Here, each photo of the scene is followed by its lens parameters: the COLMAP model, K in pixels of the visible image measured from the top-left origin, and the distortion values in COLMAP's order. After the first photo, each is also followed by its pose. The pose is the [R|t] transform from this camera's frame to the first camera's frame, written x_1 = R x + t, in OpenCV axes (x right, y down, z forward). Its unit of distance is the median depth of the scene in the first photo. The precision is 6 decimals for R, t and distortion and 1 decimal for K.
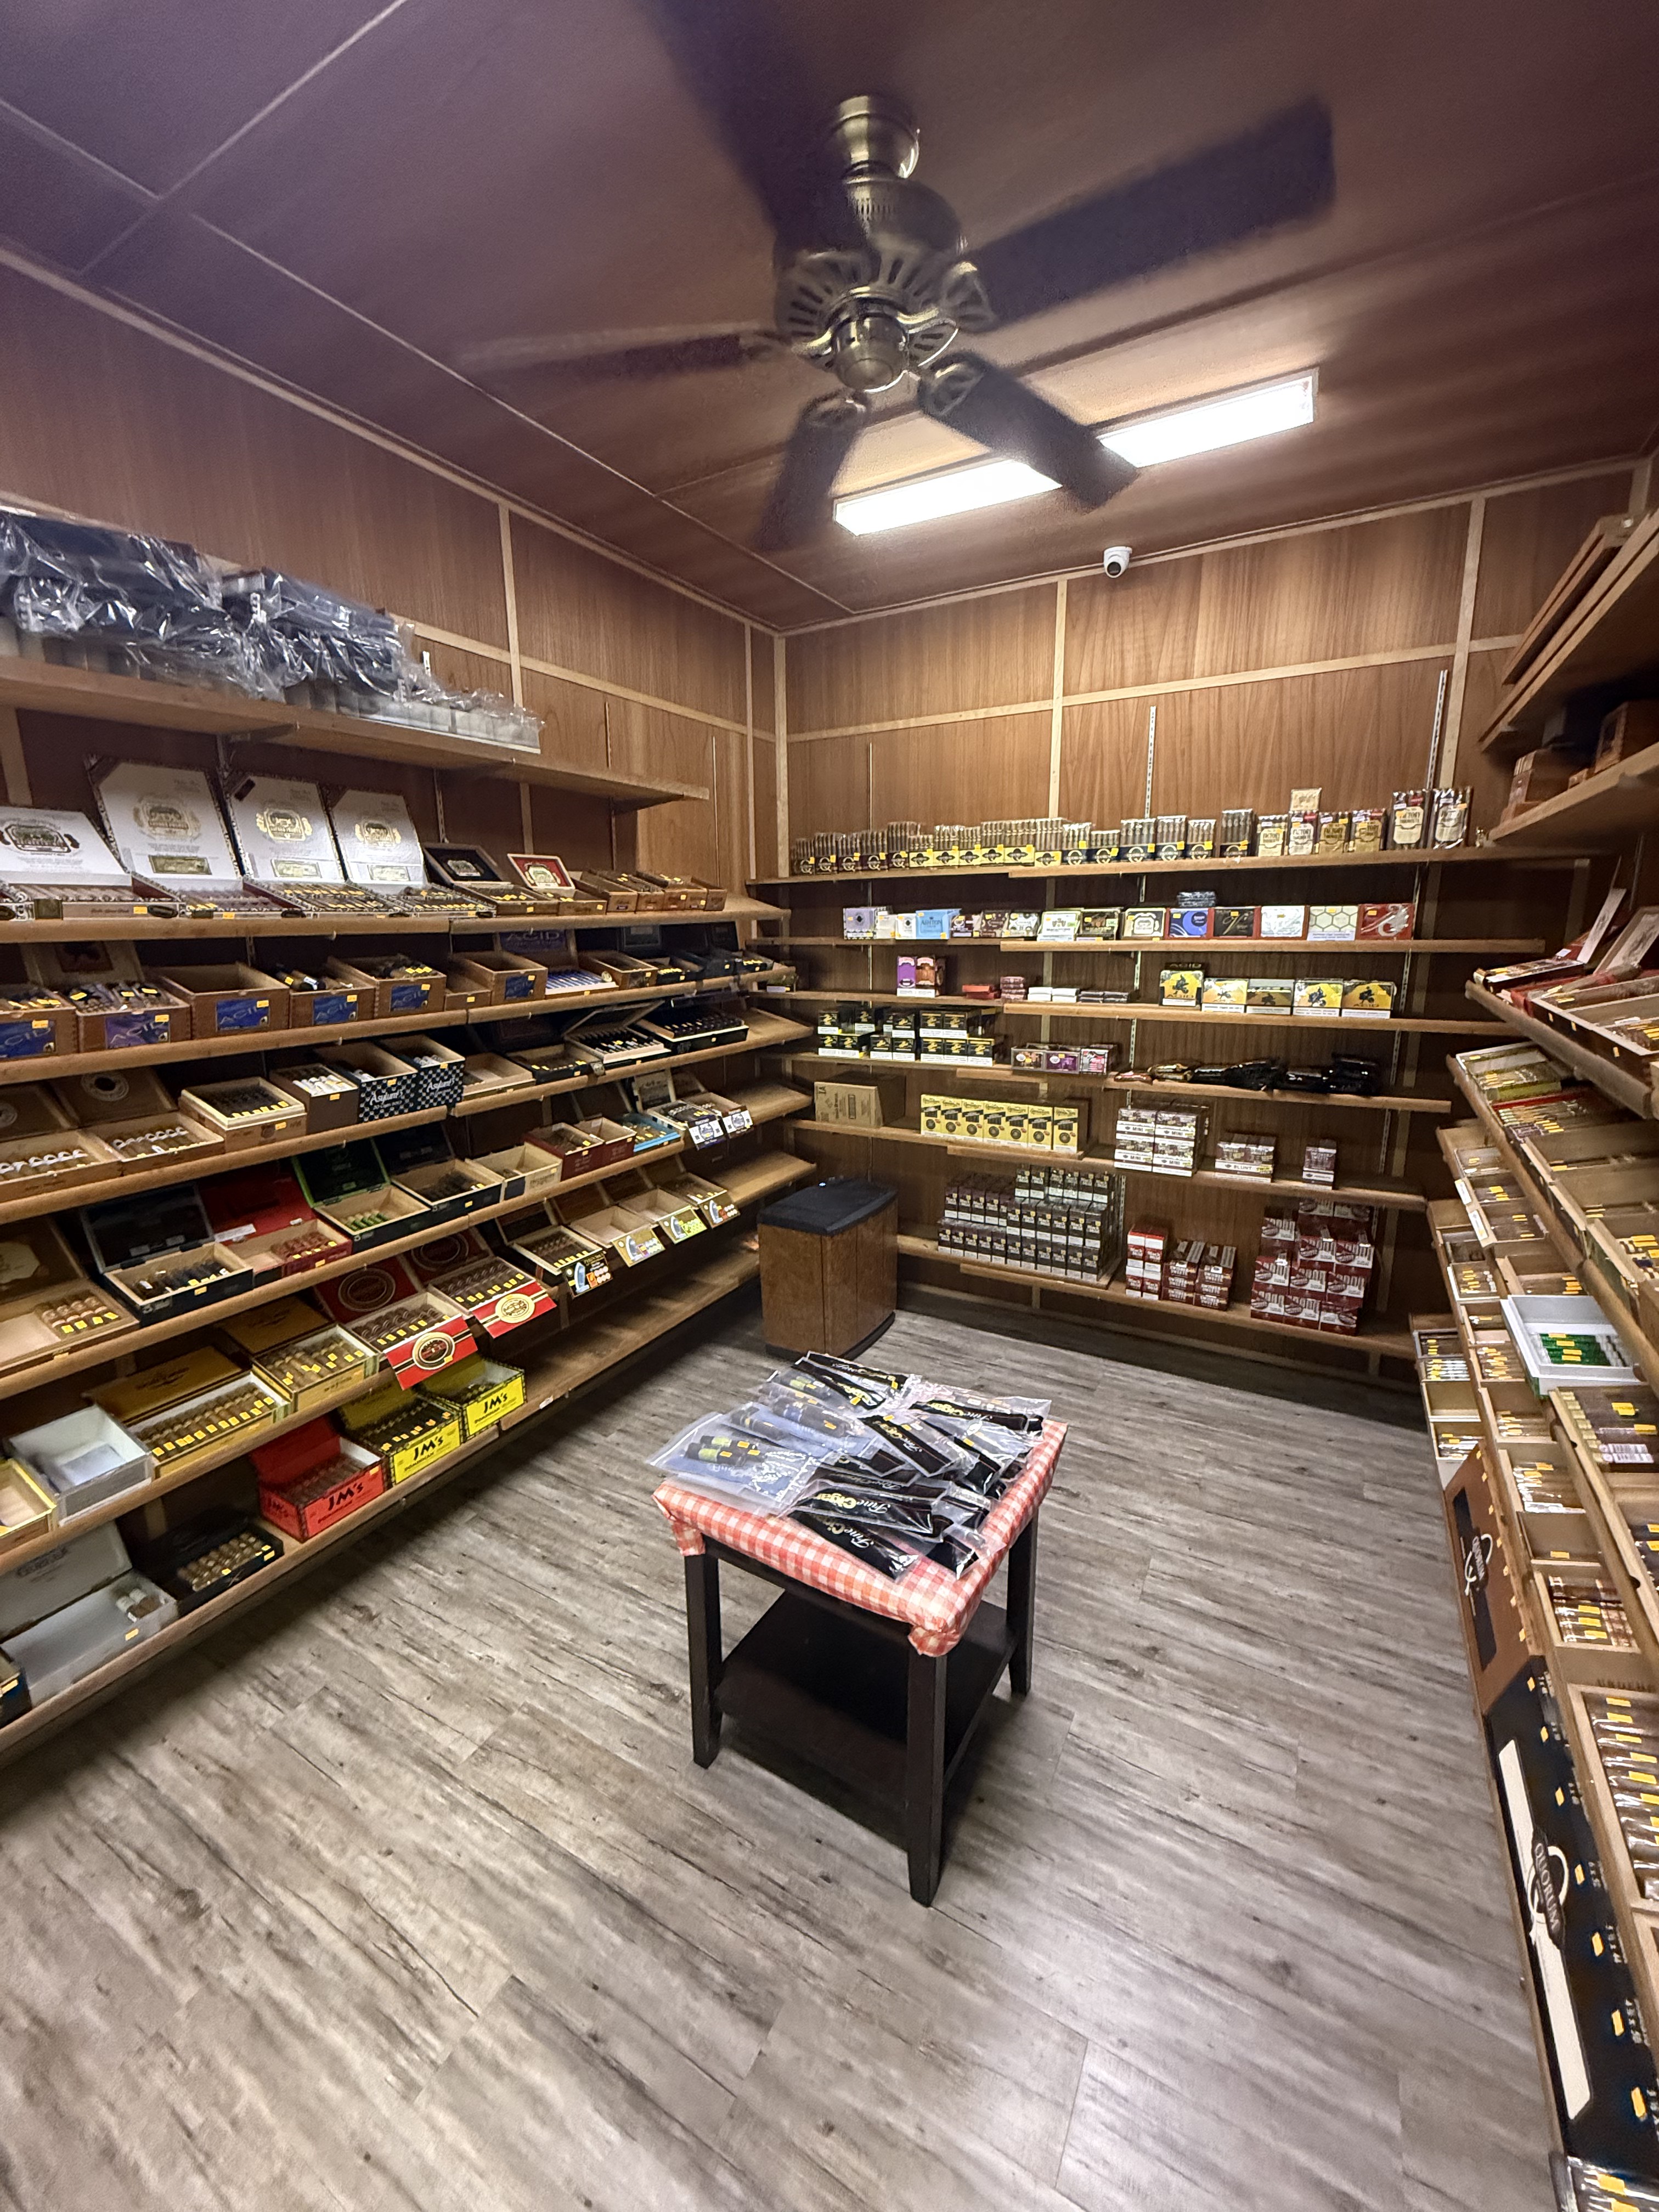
lens RADIAL K [[886.8, 0, 829.3], [0, 886.8, 1099.7], [0, 0, 1]] dist [-0.004059, 0.000066]
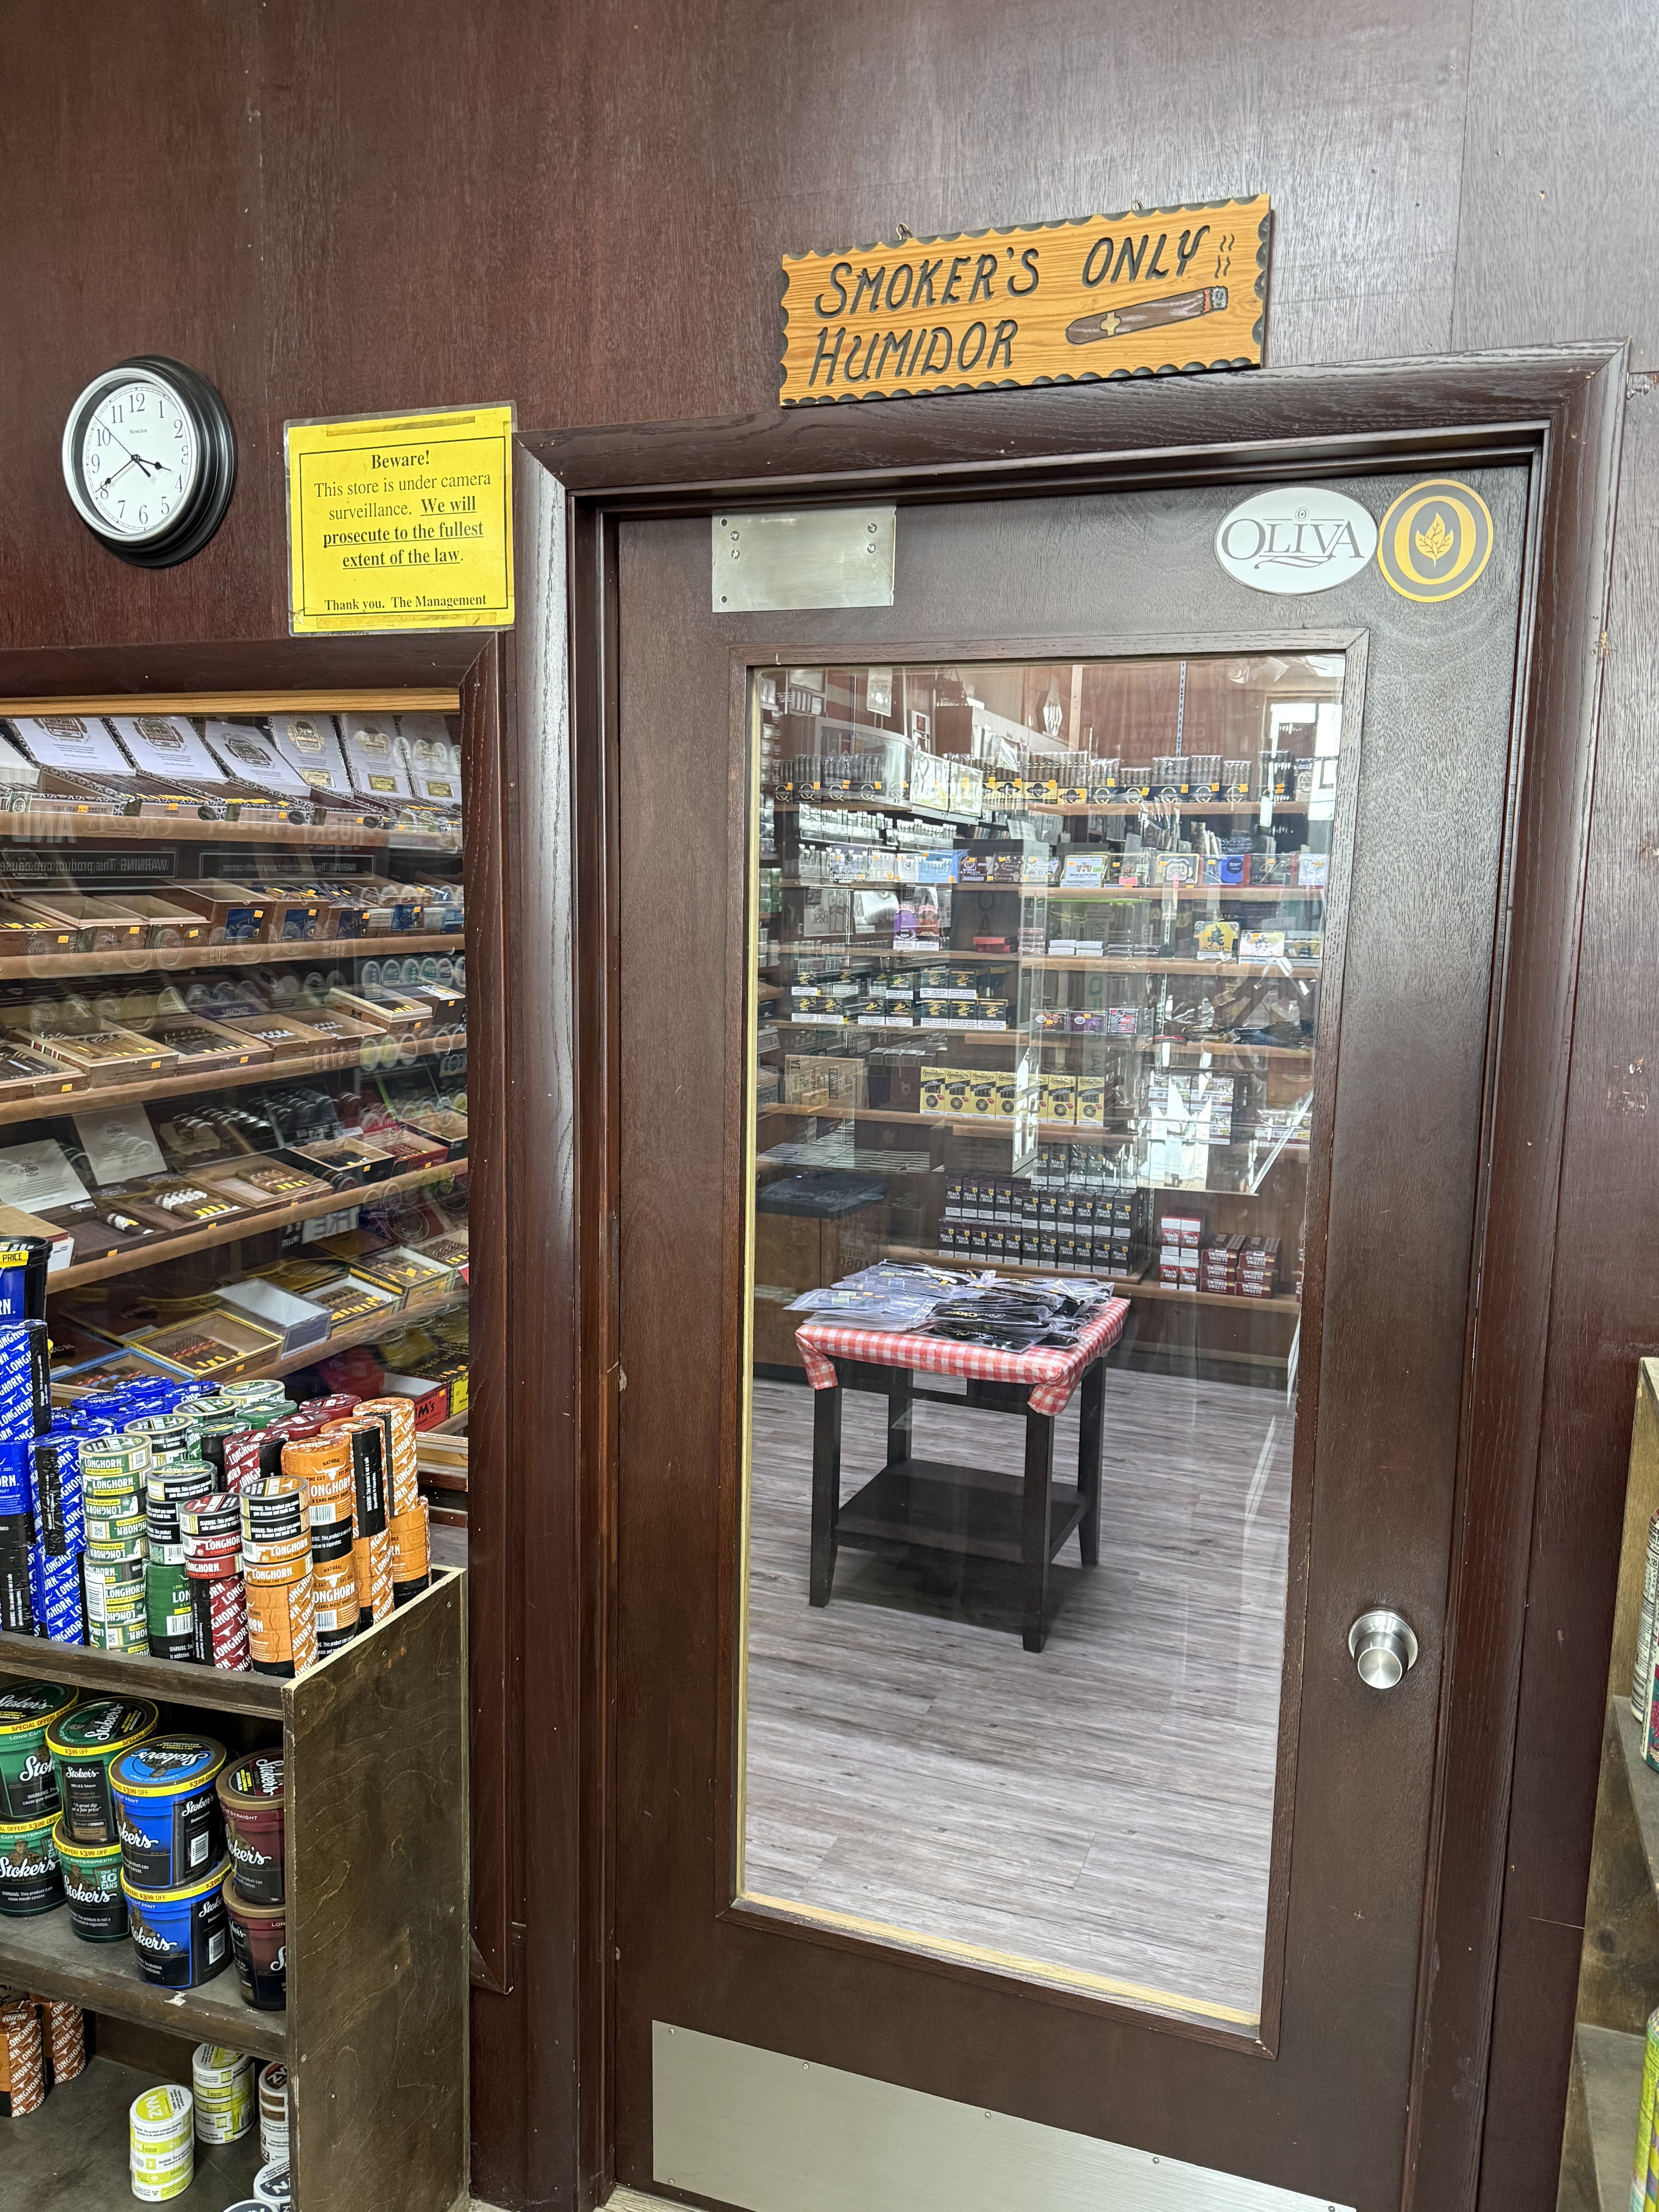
lens RADIAL K [[1665.3, 0, 823.2], [0, 1665.3, 1107.9], [0, 0, 1]] dist [0.142892, 0.001599]
pose [[0.987990, 0.009069, 0.154250, -0.250469], [0.000486, 0.998089, -0.061798, 0.142040], [-0.154515, 0.061131, 0.986097, -0.591598]]
